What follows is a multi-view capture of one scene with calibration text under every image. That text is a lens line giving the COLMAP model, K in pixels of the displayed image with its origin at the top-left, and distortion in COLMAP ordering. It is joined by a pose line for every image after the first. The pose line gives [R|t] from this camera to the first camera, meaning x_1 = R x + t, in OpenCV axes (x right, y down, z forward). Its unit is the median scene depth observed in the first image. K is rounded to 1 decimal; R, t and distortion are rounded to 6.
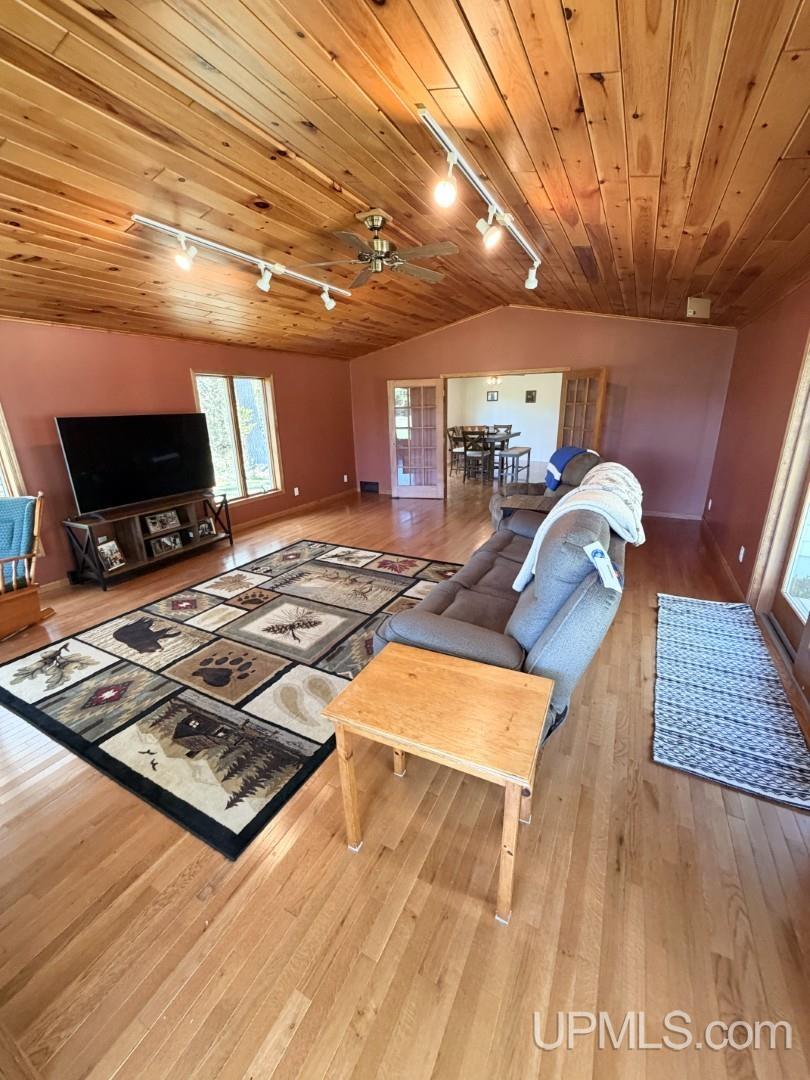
lens RADIAL K [[429.6, 0, 404.8], [0, 429.6, 538.0], [0, 0, 1]] dist [-0.000385, -0.000365]
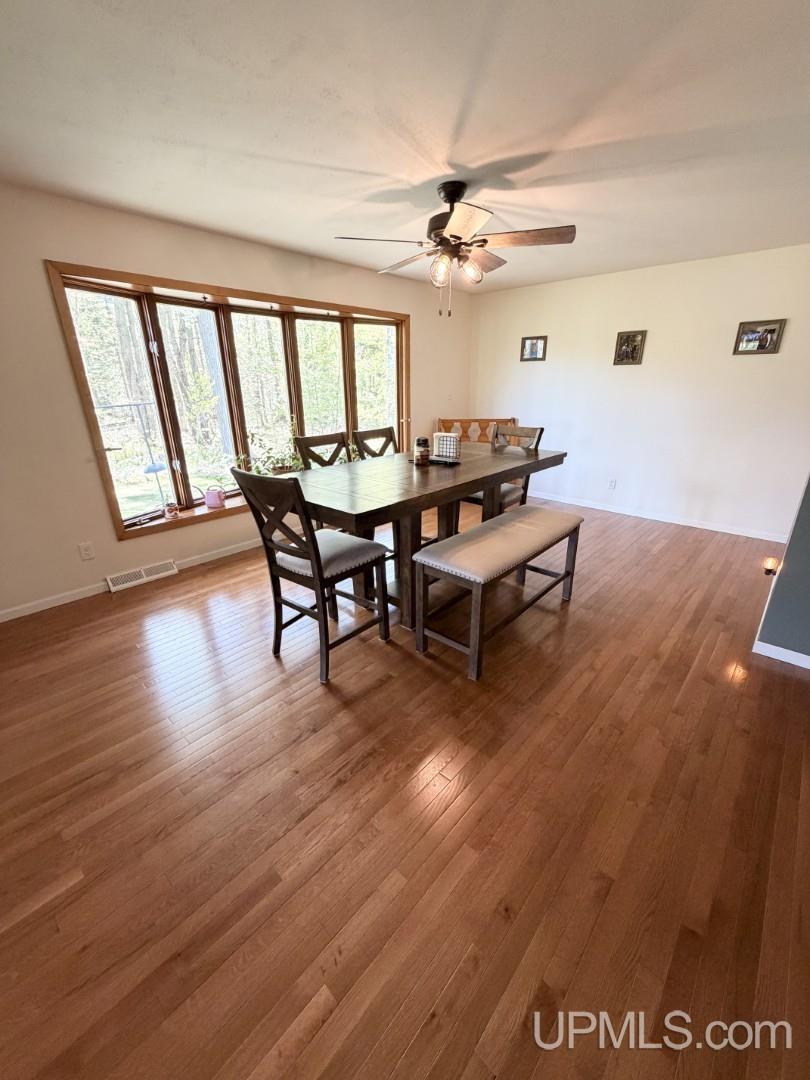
lens RADIAL K [[429.6, 0, 404.8], [0, 429.6, 538.0], [0, 0, 1]] dist [-0.000385, -0.000365]
pose [[0.966220, 0.103047, -0.236222, 0.592088], [-0.089593, 0.993720, 0.067029, -0.490770], [0.241646, -0.043601, 0.969385, 1.649596]]
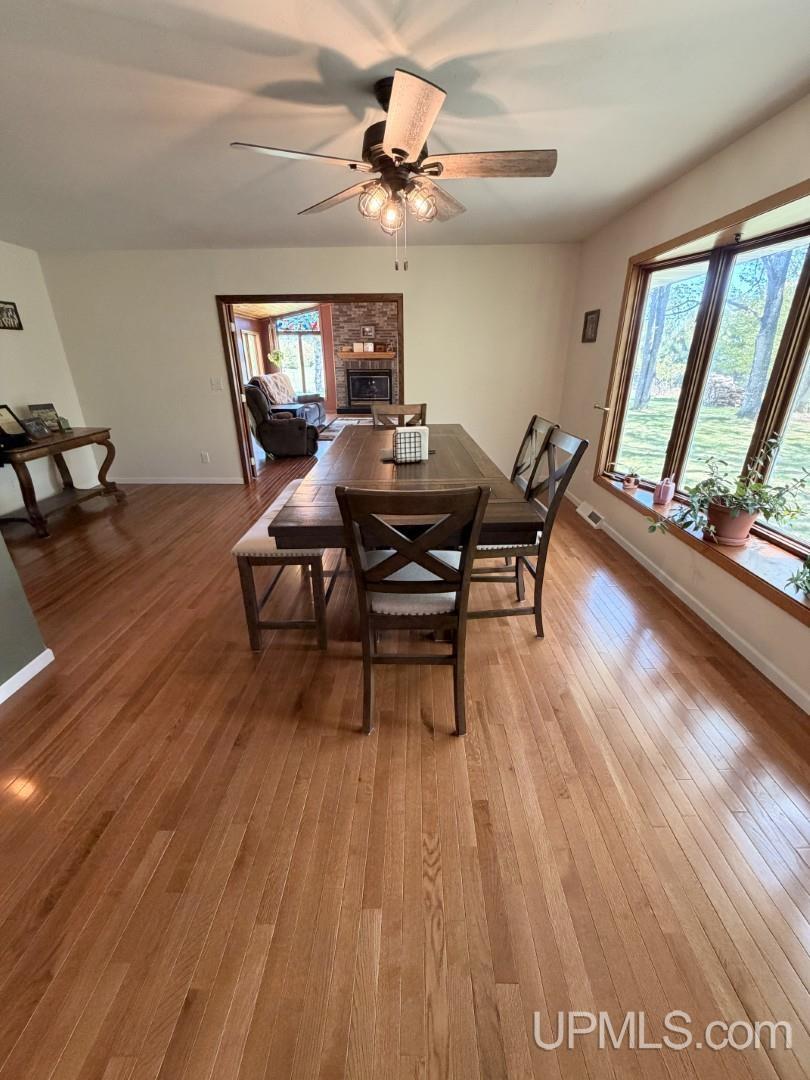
lens RADIAL K [[429.6, 0, 404.8], [0, 429.6, 538.0], [0, 0, 1]] dist [-0.000385, -0.000365]
pose [[-0.887128, 0.204213, -0.413886, 0.726283], [-0.111162, 0.775835, 0.621066, -0.838136], [0.447937, 0.596974, -0.665564, 2.781171]]
